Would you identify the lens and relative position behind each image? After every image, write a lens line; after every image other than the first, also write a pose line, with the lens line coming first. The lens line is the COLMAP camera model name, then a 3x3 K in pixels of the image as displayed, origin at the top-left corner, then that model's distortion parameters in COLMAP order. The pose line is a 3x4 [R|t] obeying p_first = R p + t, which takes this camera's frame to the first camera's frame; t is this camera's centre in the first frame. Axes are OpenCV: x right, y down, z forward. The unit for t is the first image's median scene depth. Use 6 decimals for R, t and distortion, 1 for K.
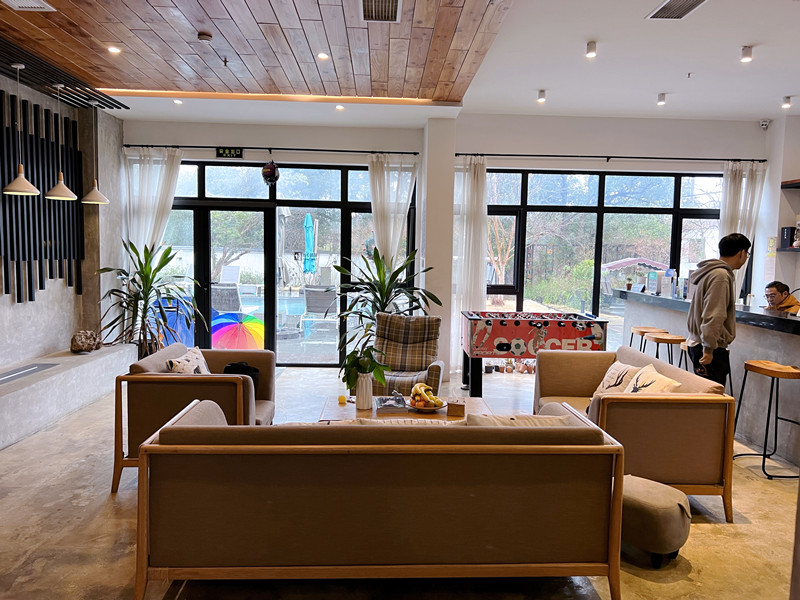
lens RADIAL K [[604.4, 0, 401.7], [0, 604.4, 298.0], [0, 0, 1]] dist [-0.003537, -0.004190]
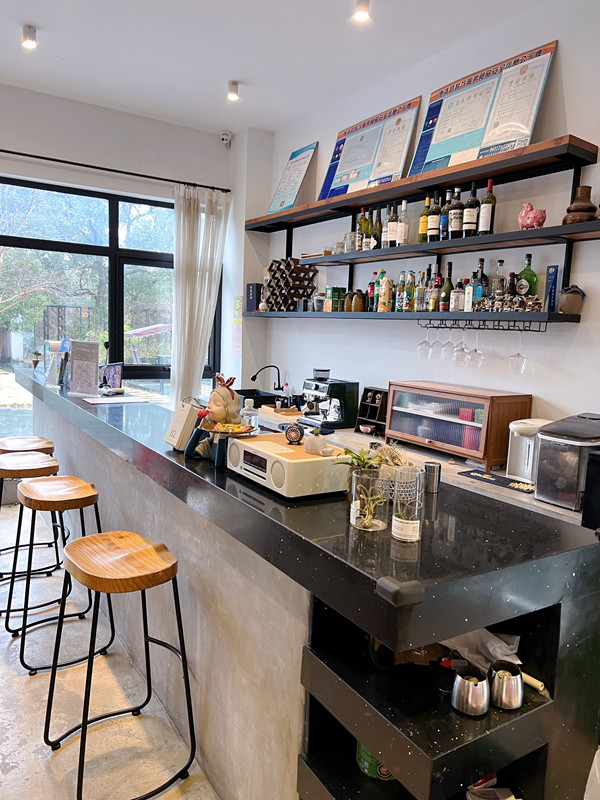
lens RADIAL K [[604.4, 0, 298.9], [0, 604.4, 401.3], [0, 0, 1]] dist [-0.003537, -0.004190]
pose [[0.861868, -0.038174, 0.505695, 0.300084], [0.009060, 0.998163, 0.059910, -0.016376], [-0.507052, -0.047053, 0.860630, 0.318772]]
